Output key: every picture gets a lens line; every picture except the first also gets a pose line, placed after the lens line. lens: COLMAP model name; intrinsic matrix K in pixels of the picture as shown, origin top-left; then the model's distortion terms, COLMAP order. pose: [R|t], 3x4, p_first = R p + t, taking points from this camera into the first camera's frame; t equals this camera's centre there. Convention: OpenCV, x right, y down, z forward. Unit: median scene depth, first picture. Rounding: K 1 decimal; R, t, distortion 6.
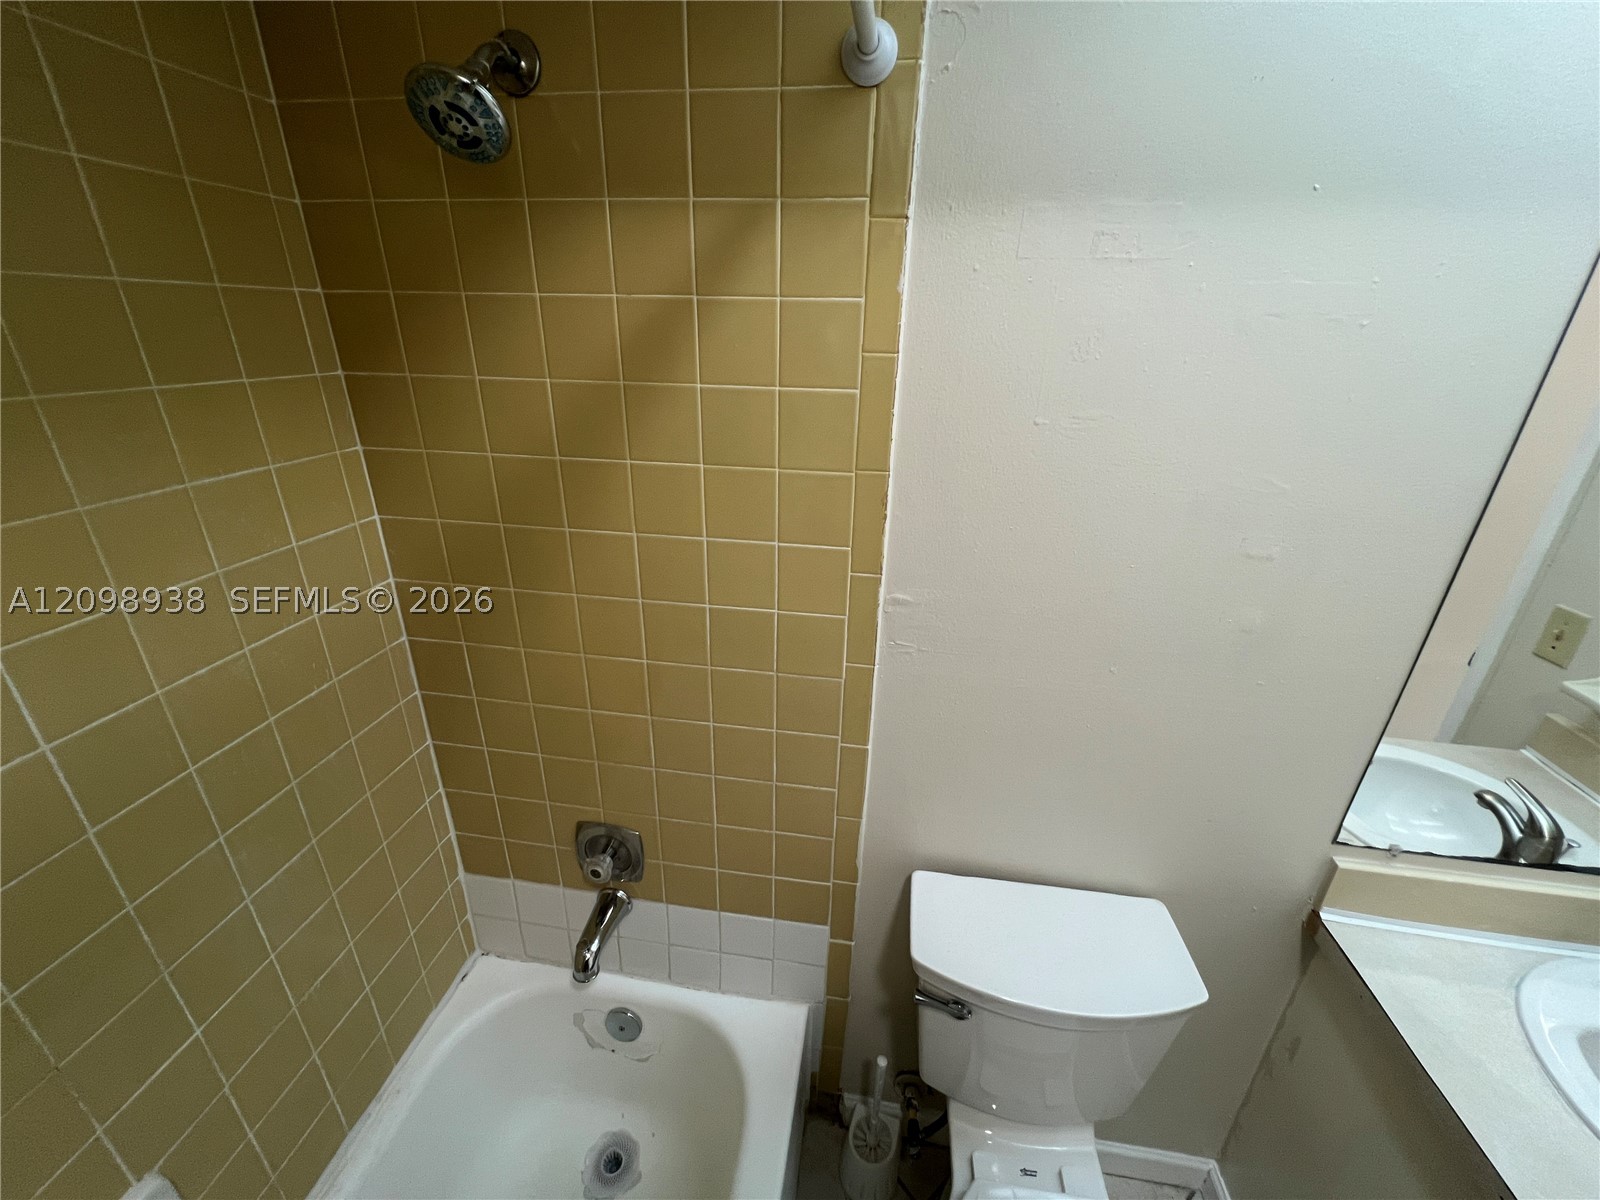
lens RADIAL K [[637.1, 0, 796.4], [0, 637.1, 606.6], [0, 0, 1]] dist [0.000542, 0.000040]
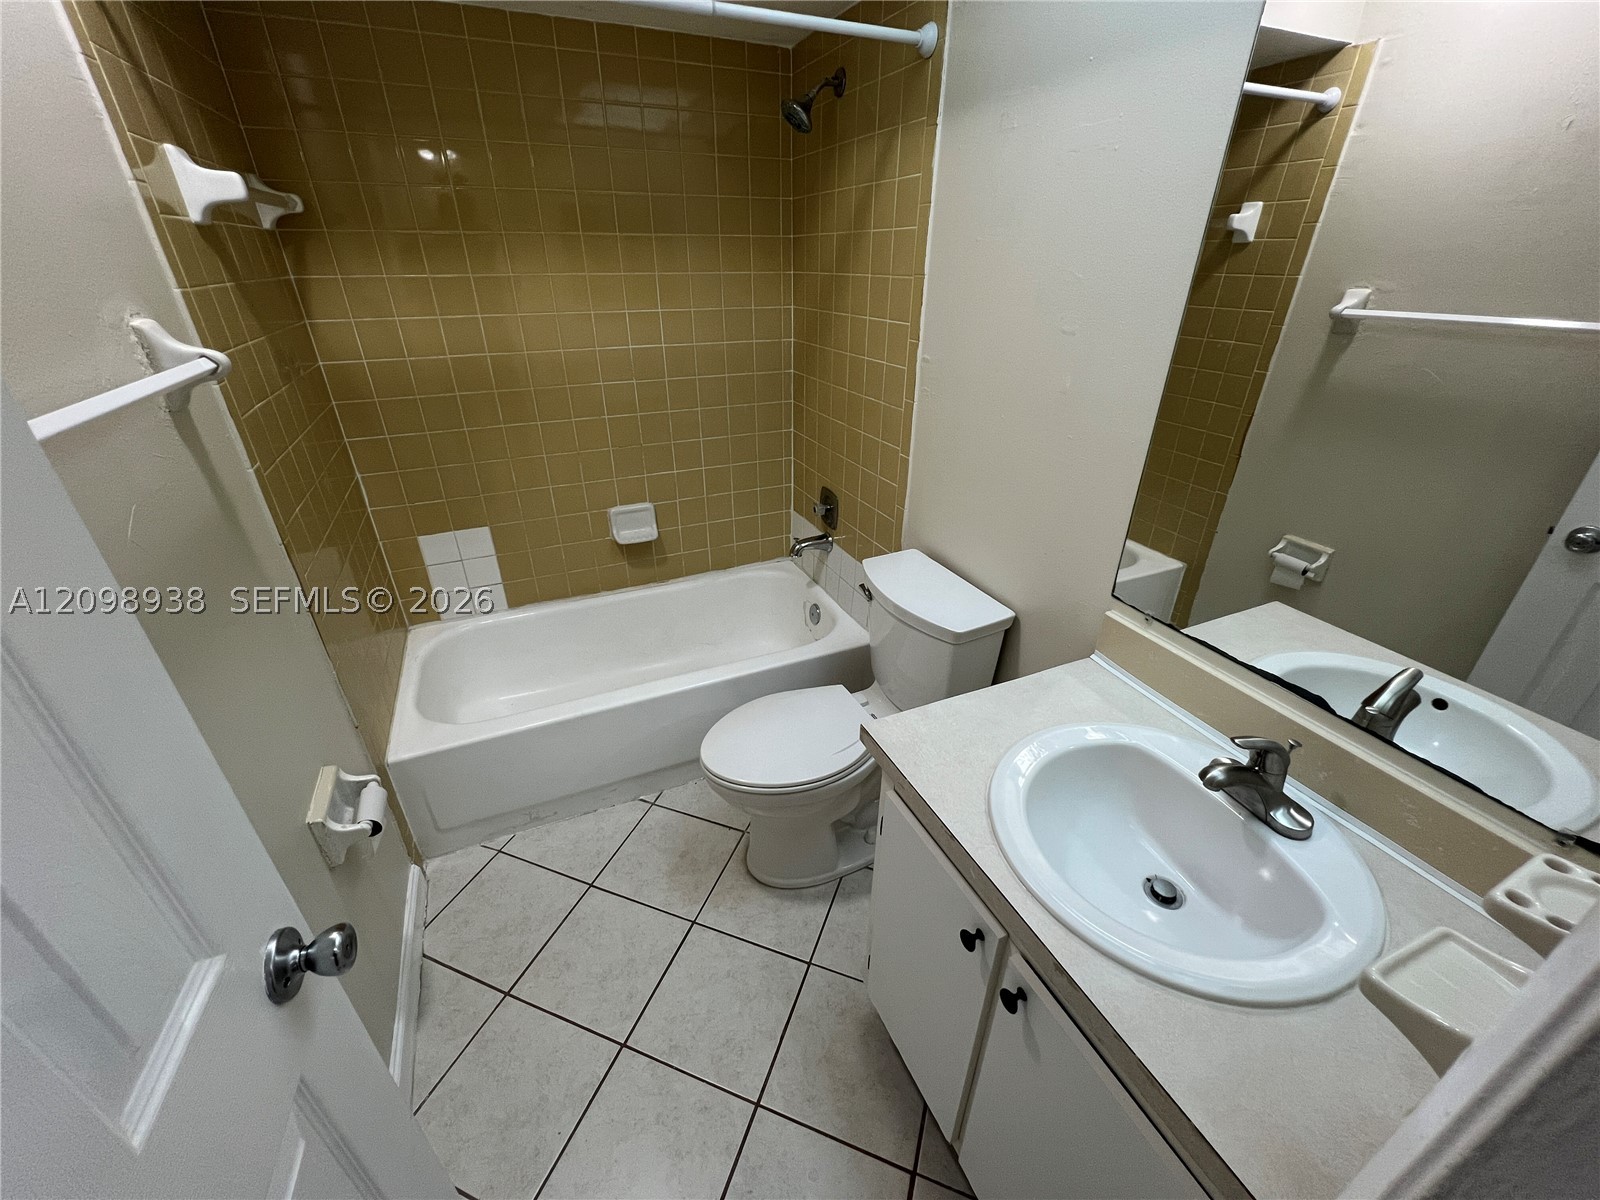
lens RADIAL K [[637.1, 0, 798.0], [0, 637.1, 592.8], [0, 0, 1]] dist [0.000542, 0.000040]
pose [[0.537368, 0.373952, -0.755907, 1.542637], [-0.332397, 0.917675, 0.217681, 0.315517], [0.775079, 0.134287, 0.617429, -0.243530]]
